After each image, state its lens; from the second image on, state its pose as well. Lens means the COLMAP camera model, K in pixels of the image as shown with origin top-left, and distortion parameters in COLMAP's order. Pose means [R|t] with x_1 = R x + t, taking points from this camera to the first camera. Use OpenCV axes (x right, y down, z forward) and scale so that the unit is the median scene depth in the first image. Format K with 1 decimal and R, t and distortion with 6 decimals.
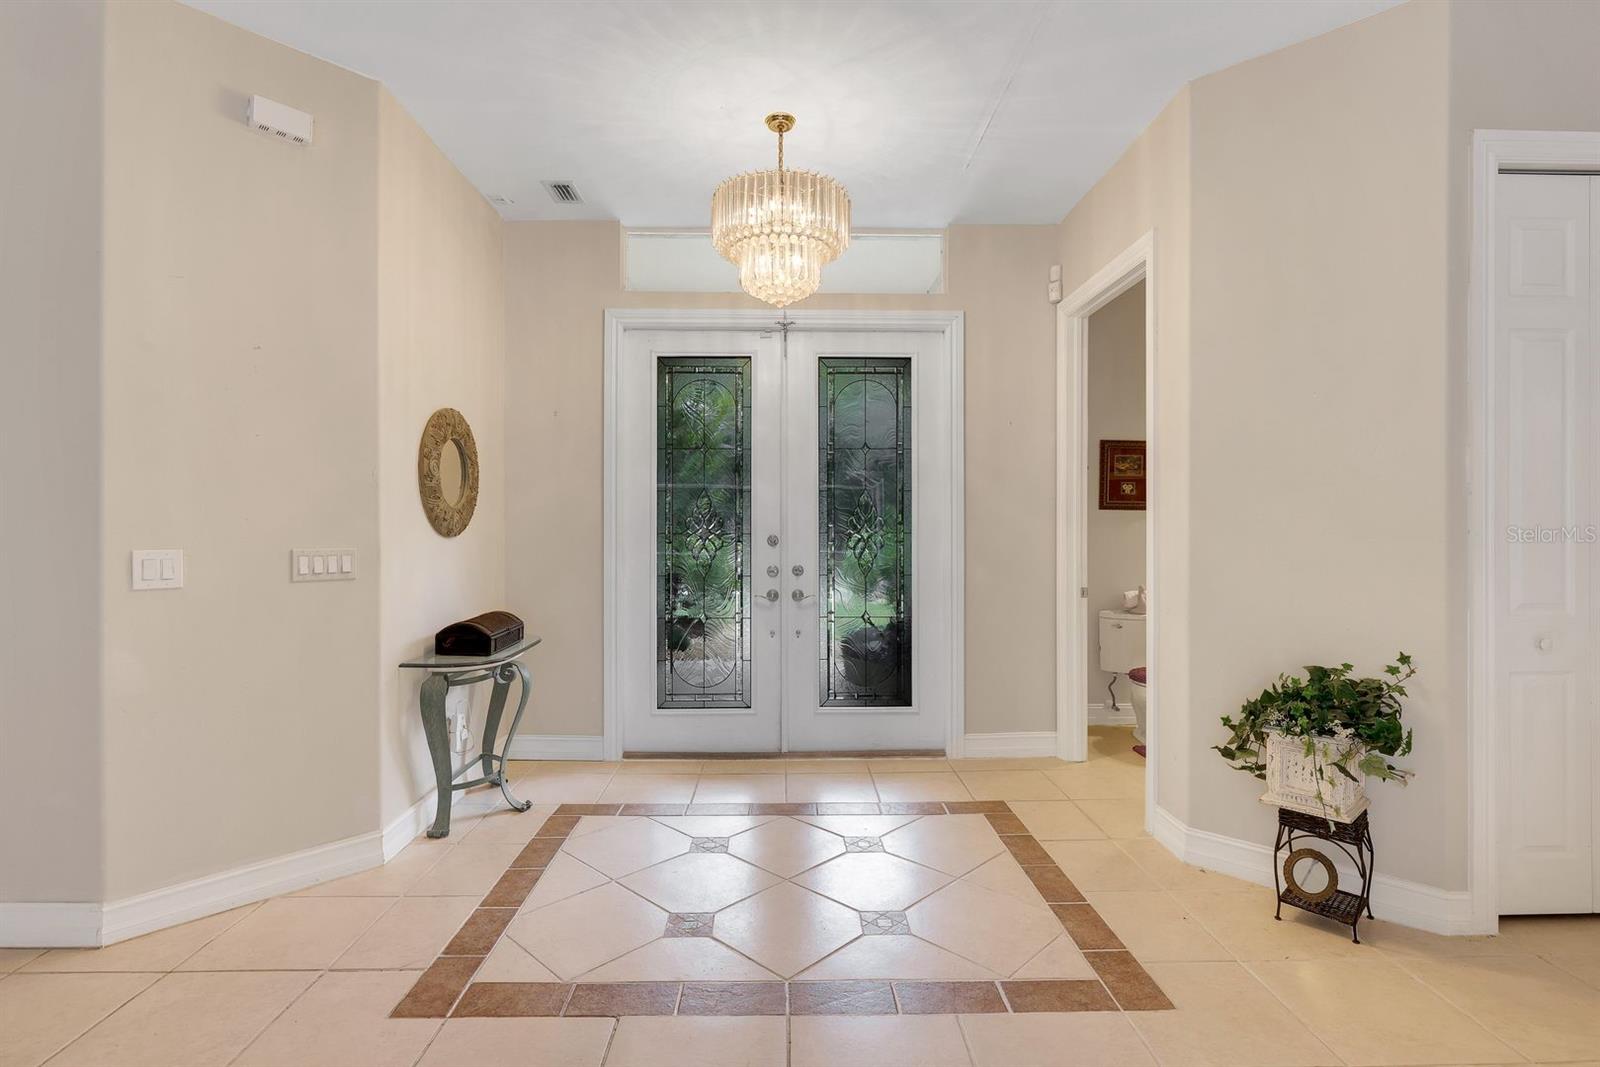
lens RADIAL K [[769.1, 0, 800.0], [0, 769.1, 533.5], [0, 0, 1]] dist [0.001571, 0.000066]
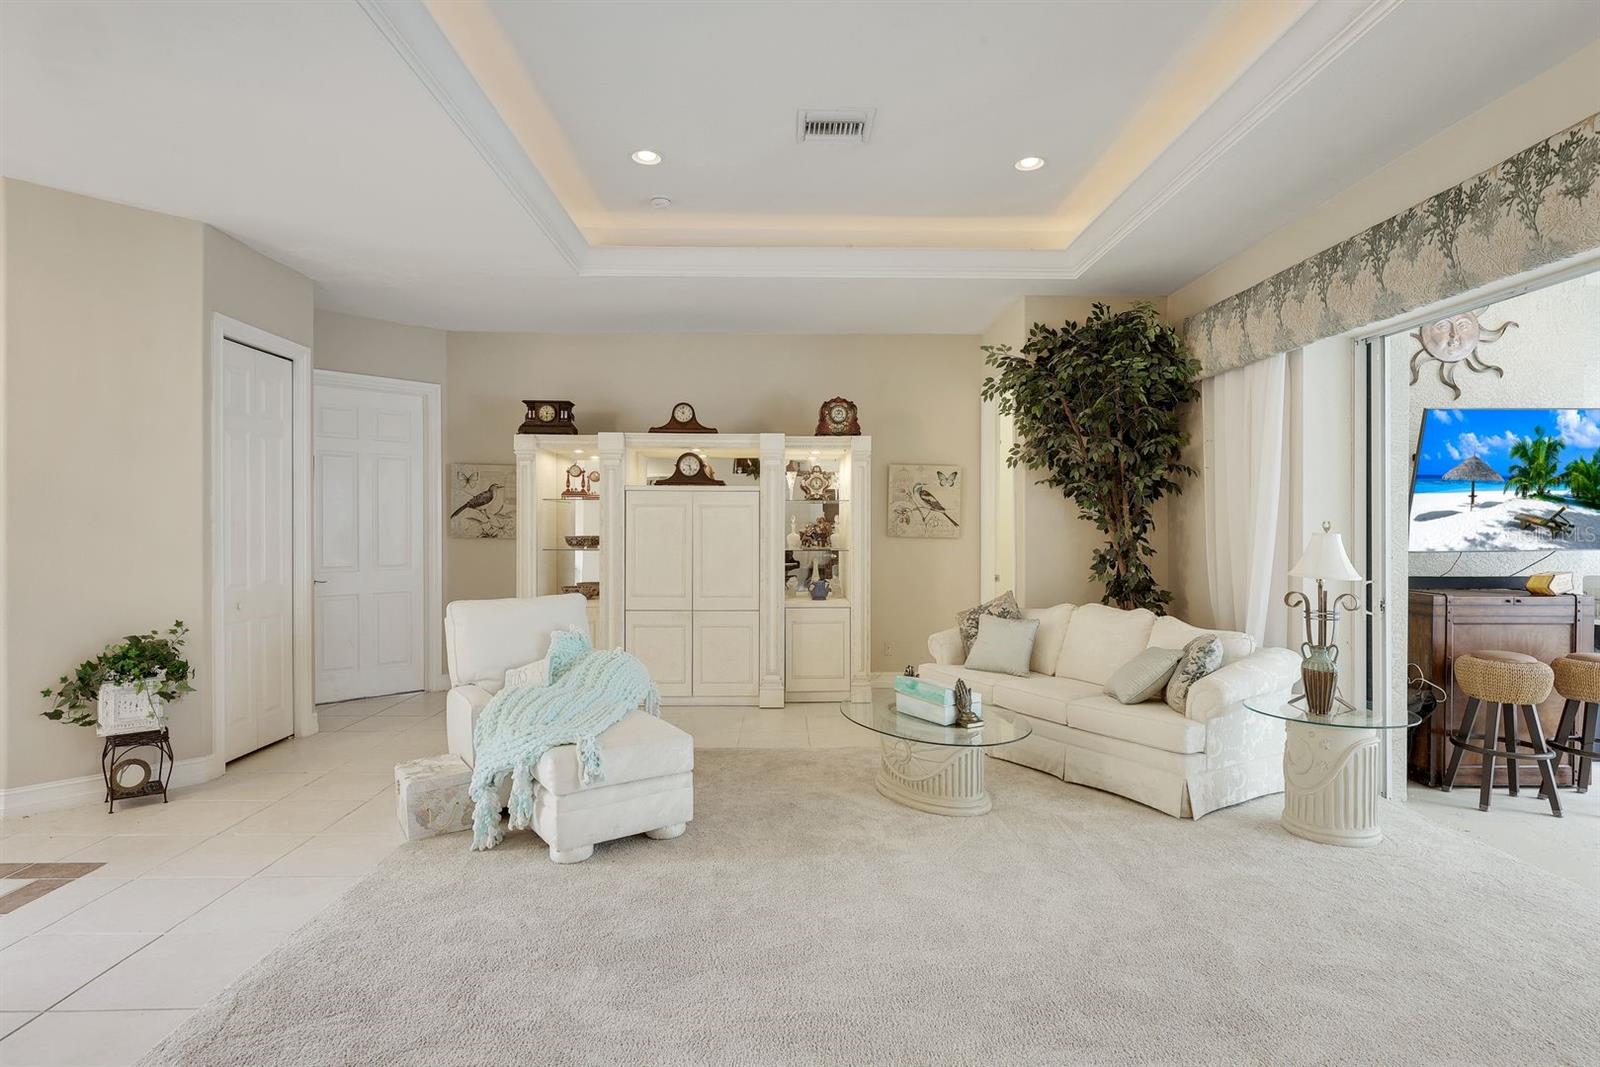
lens RADIAL K [[822.3, 0, 800.0], [0, 822.3, 533.5], [0, 0, 1]] dist [-0.001048, -0.000891]
pose [[0.007043, -0.002164, 0.999973, -0.922052], [0.001285, 0.999997, 0.002155, -0.028668], [-0.999974, 0.001270, 0.007046, -0.312653]]
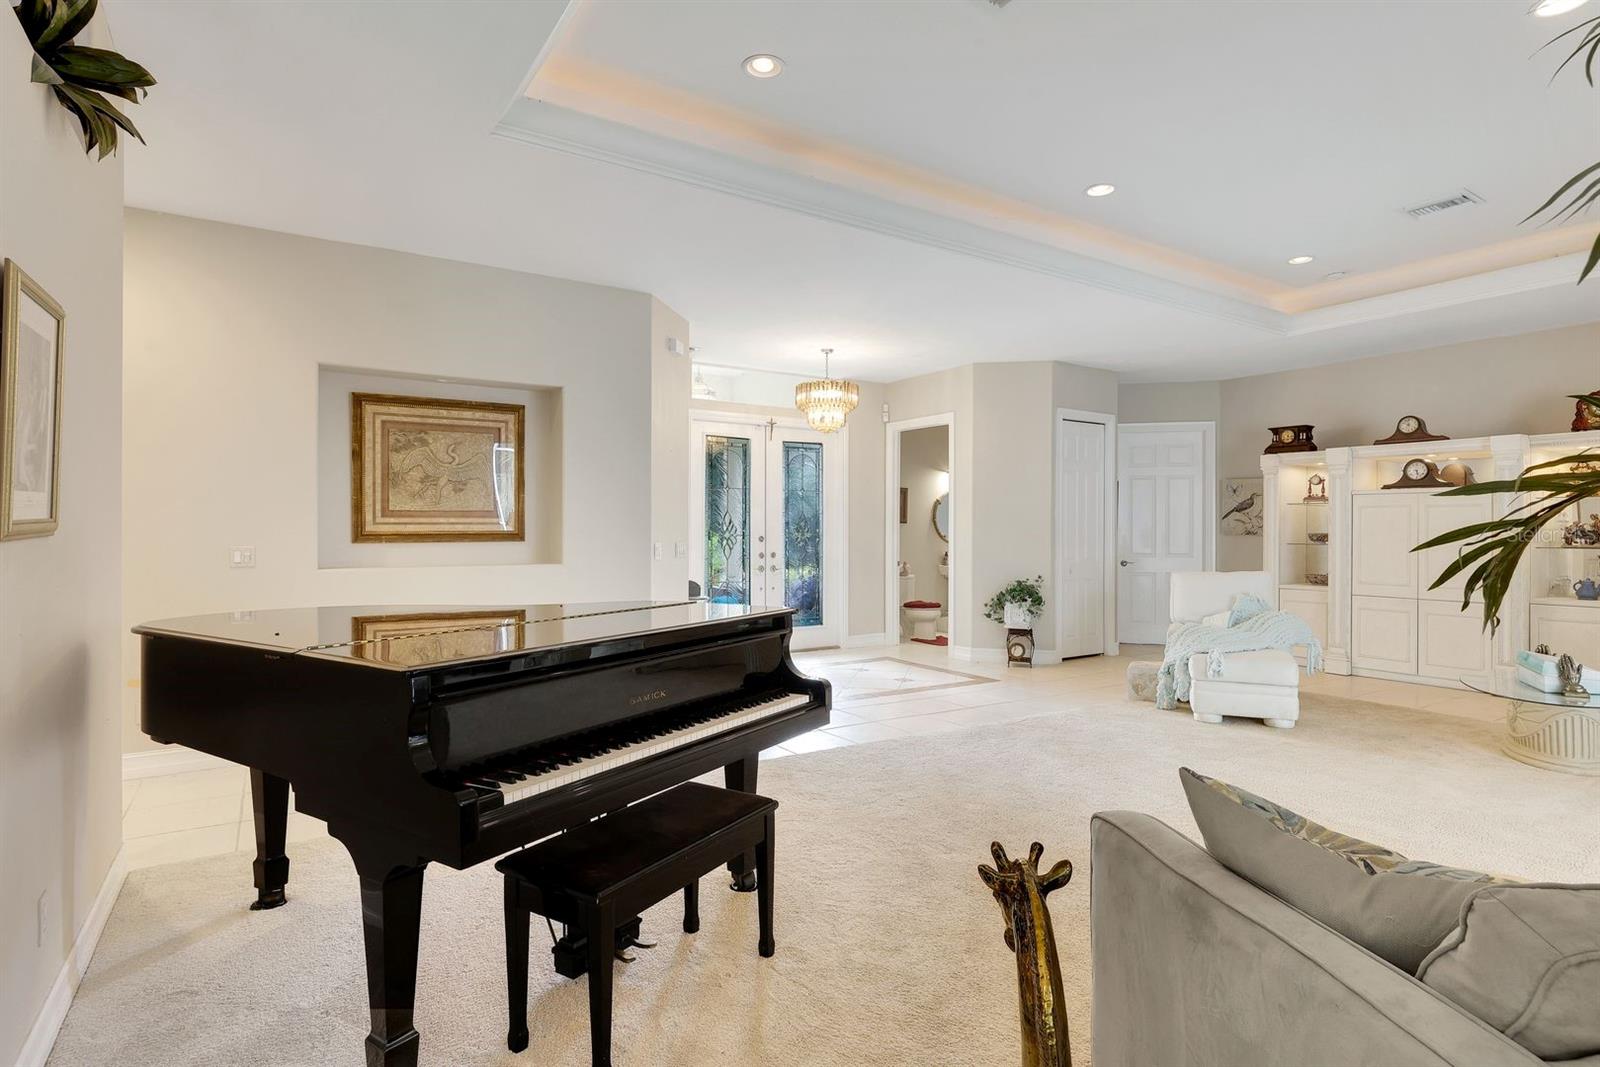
lens RADIAL K [[822.3, 0, 800.0], [0, 822.3, 533.5], [0, 0, 1]] dist [-0.001048, -0.000891]
pose [[0.852830, 0.004840, 0.522166, -1.711428], [-0.003967, 0.999988, -0.002790, 0.003065], [-0.522173, 0.000308, 0.852839, -1.270968]]
